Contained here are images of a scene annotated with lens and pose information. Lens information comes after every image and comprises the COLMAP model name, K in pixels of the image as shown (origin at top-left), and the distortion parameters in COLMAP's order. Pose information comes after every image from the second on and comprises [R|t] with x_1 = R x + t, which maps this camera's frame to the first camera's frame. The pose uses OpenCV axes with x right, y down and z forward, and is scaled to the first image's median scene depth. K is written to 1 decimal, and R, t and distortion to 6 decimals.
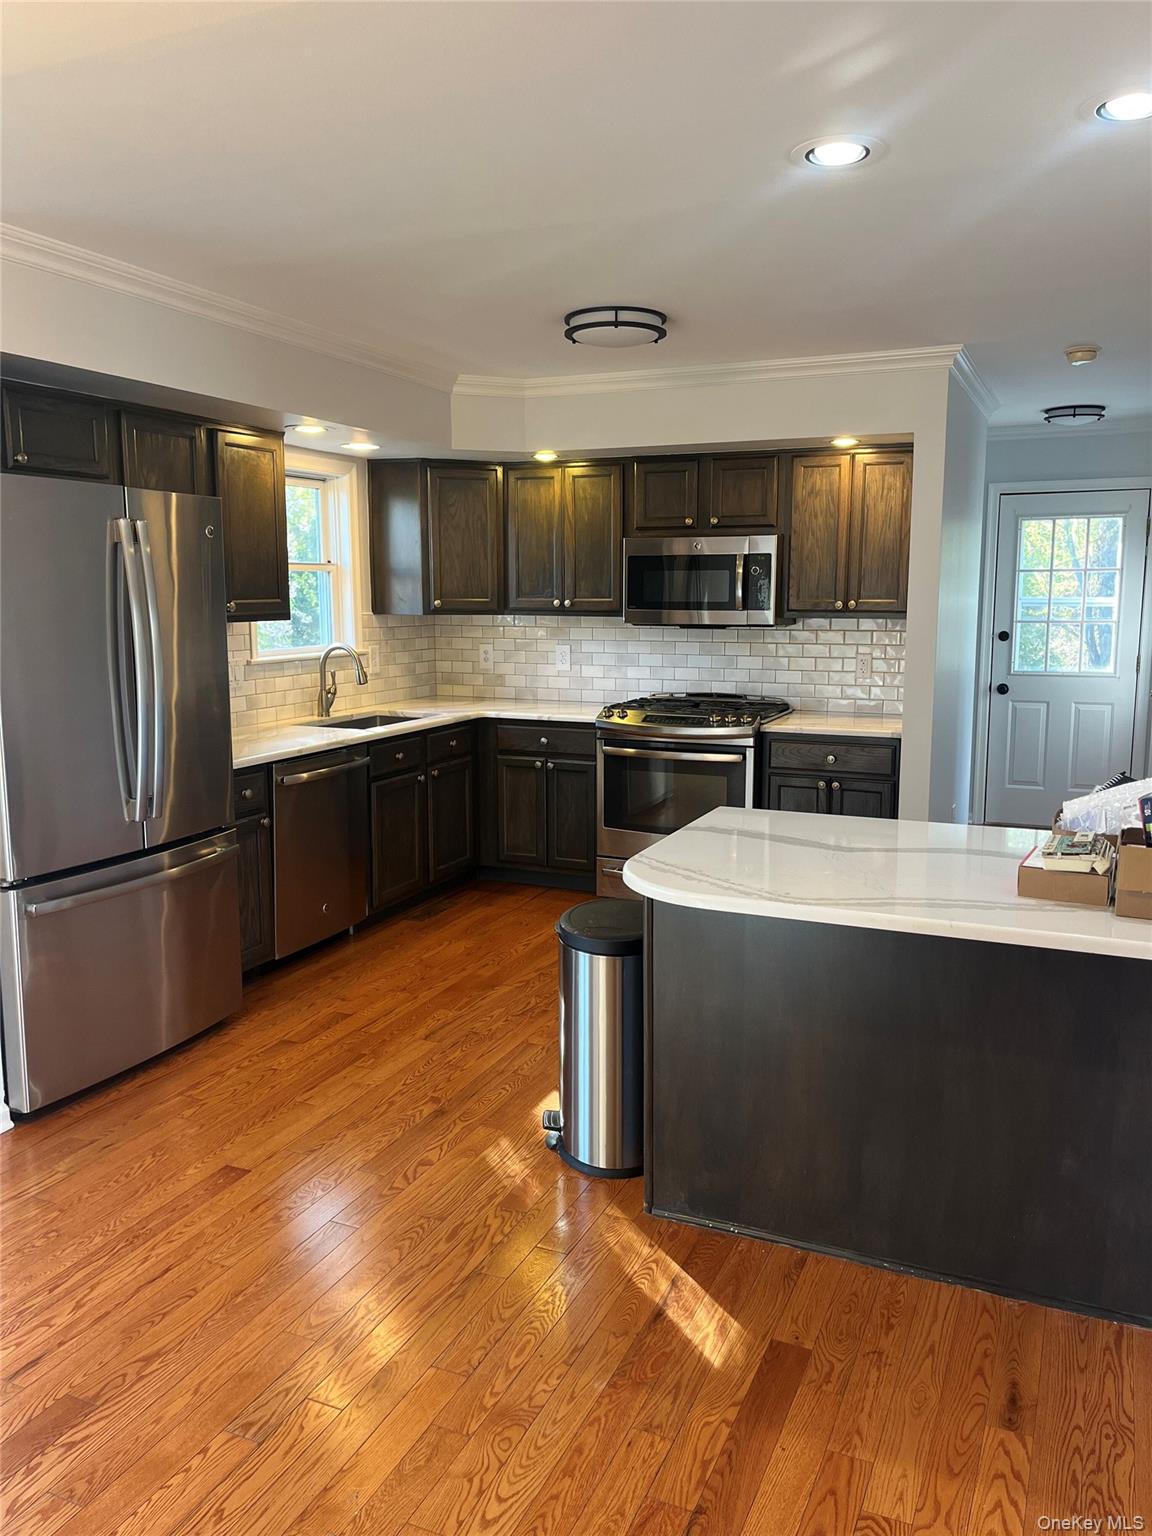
lens RADIAL K [[1179.9, 0, 585.7], [0, 1179.9, 763.1], [0, 0, 1]] dist [0.059701, -0.072100]
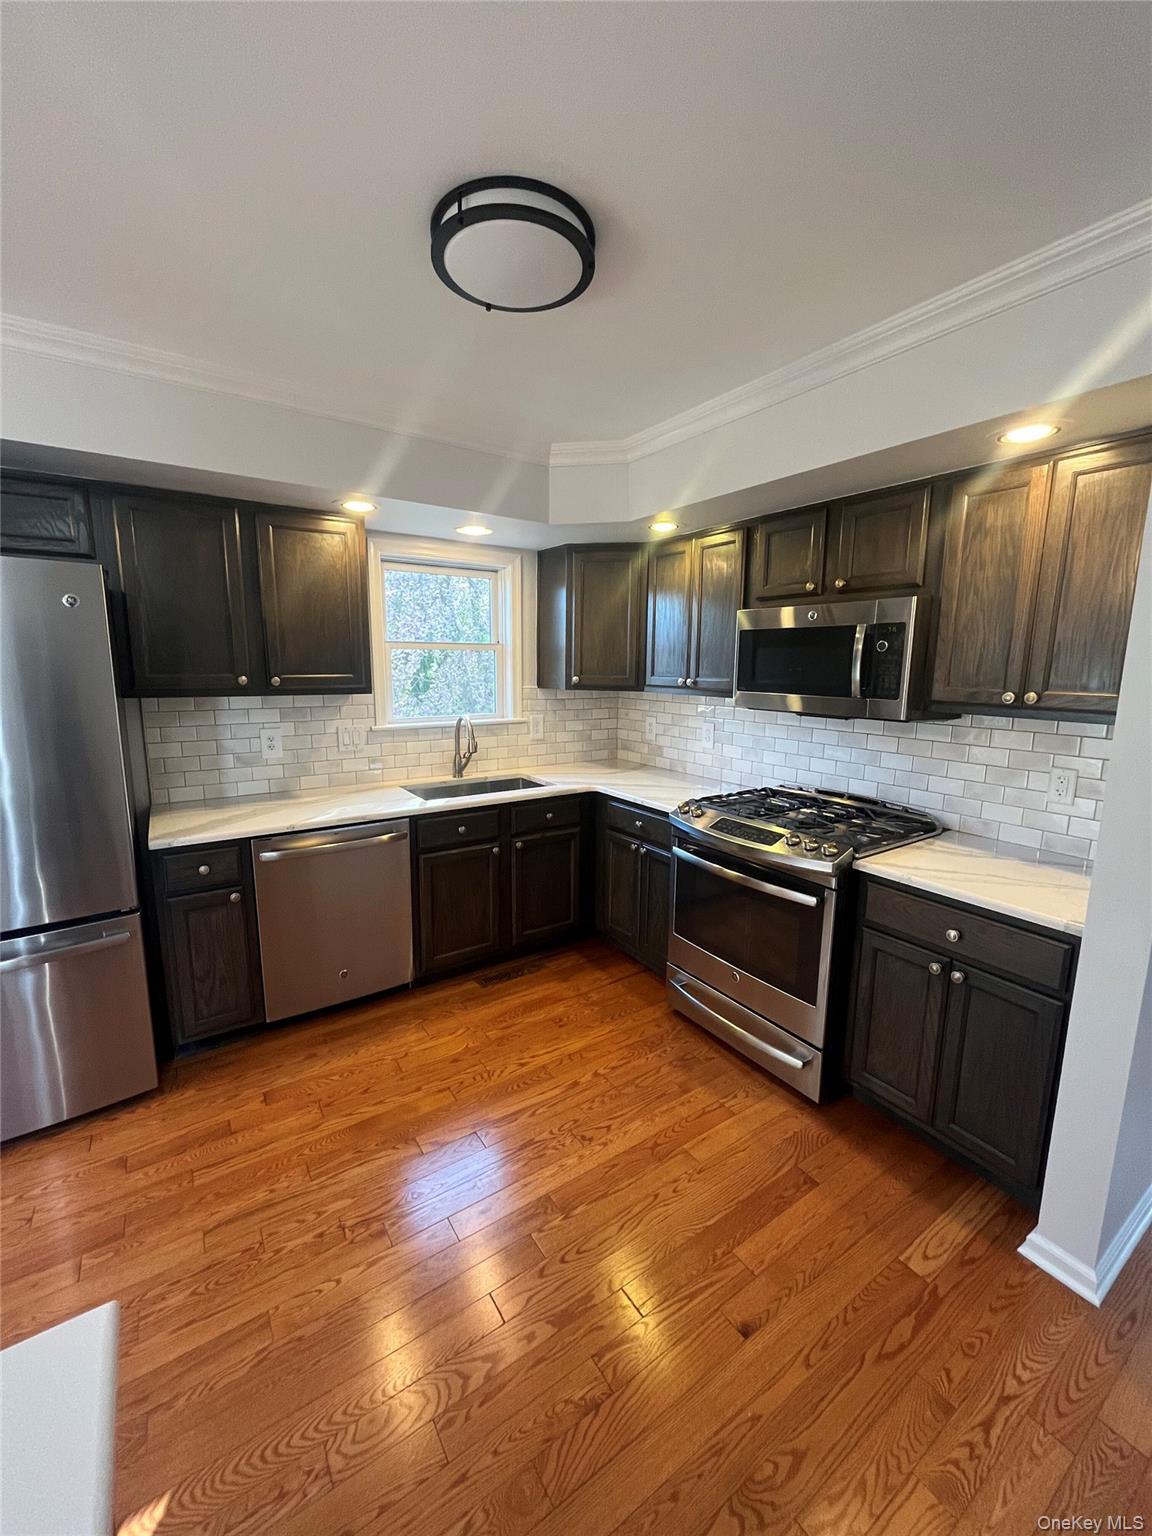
lens RADIAL K [[618.1, 0, 574.9], [0, 618.1, 763.5], [0, 0, 1]] dist [-0.000515, 0.000165]
pose [[0.842642, 0.095060, -0.530018, 0.192054], [-0.088636, 0.995354, 0.037602, -0.086674], [0.531130, 0.015294, 0.847153, 0.566407]]
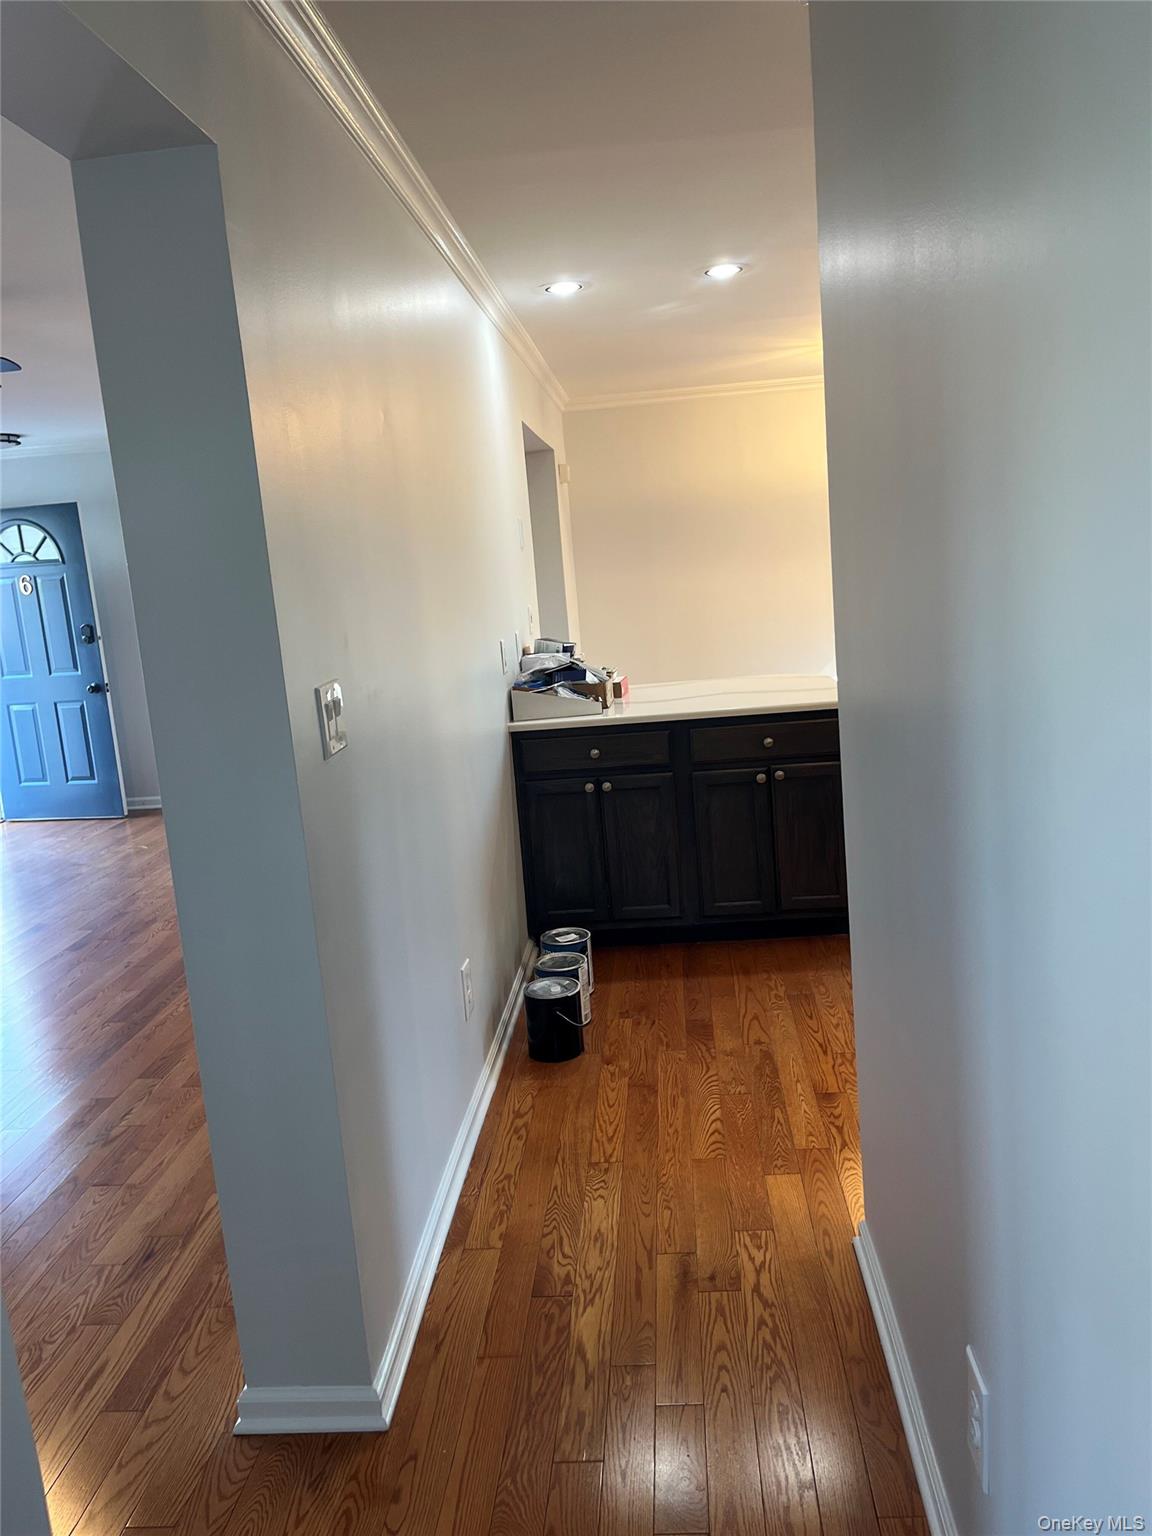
lens RADIAL K [[1179.9, 0, 585.7], [0, 1179.9, 763.1], [0, 0, 1]] dist [0.059701, -0.072100]
pose [[-0.939584, 0.130248, -0.316572, 0.479963], [0.028167, 0.951066, 0.307701, -0.175126], [0.341158, 0.280194, -0.897275, 1.242854]]
